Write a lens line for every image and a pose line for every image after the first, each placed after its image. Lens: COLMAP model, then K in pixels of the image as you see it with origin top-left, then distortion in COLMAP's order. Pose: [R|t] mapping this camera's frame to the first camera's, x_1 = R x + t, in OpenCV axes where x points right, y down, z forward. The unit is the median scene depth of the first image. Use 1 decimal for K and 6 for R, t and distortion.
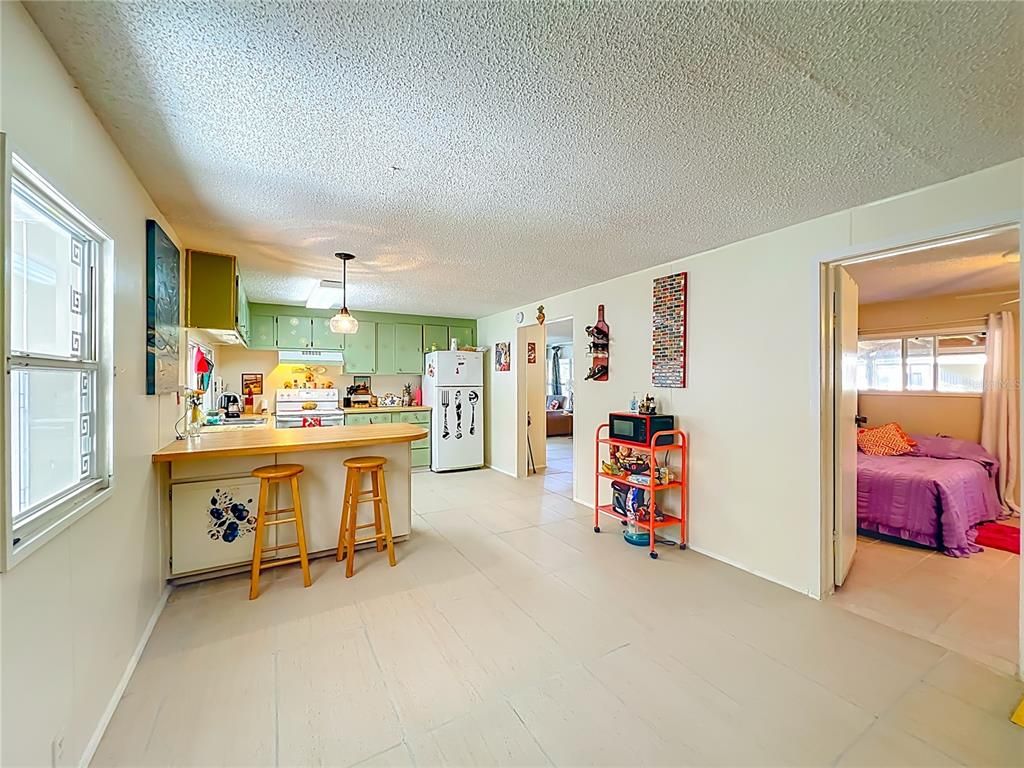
lens RADIAL K [[415.5, 0, 511.4], [0, 415.5, 382.5], [0, 0, 1]] dist [-0.001172, -0.000258]
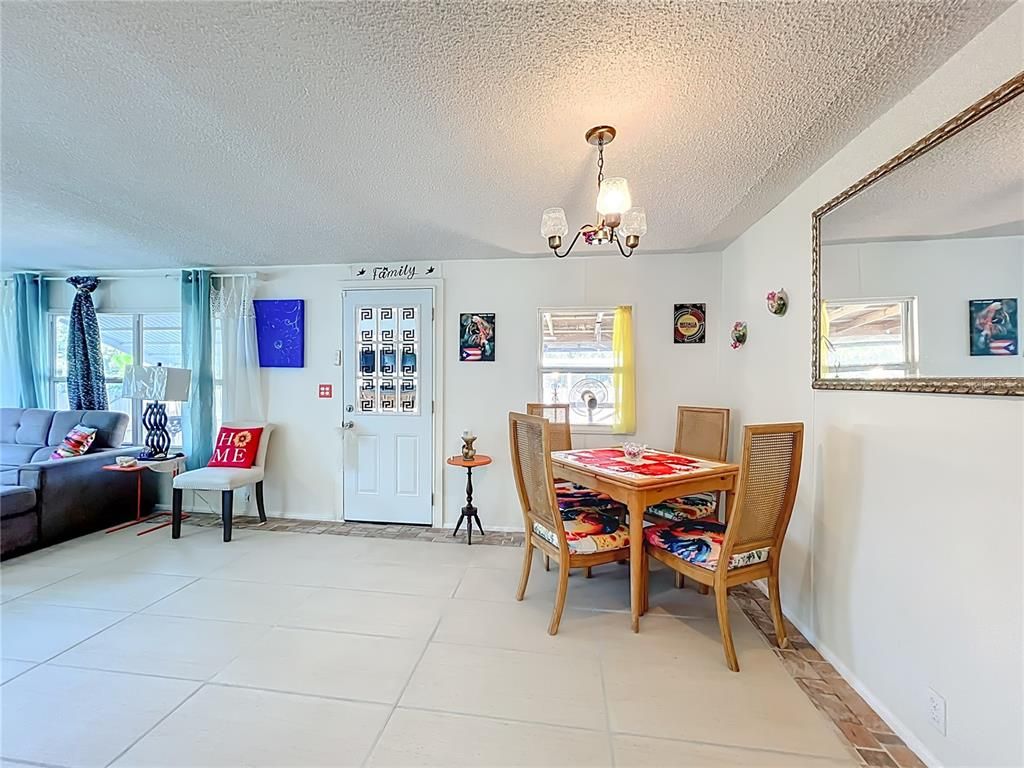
lens RADIAL K [[415.5, 0, 509.7], [0, 415.5, 385.1], [0, 0, 1]] dist [-0.001172, -0.000258]
pose [[0.616093, -0.006040, 0.787650, 0.051378], [0.004136, 0.999982, 0.004433, 0.008228], [-0.787663, 0.000527, 0.616106, 0.489950]]
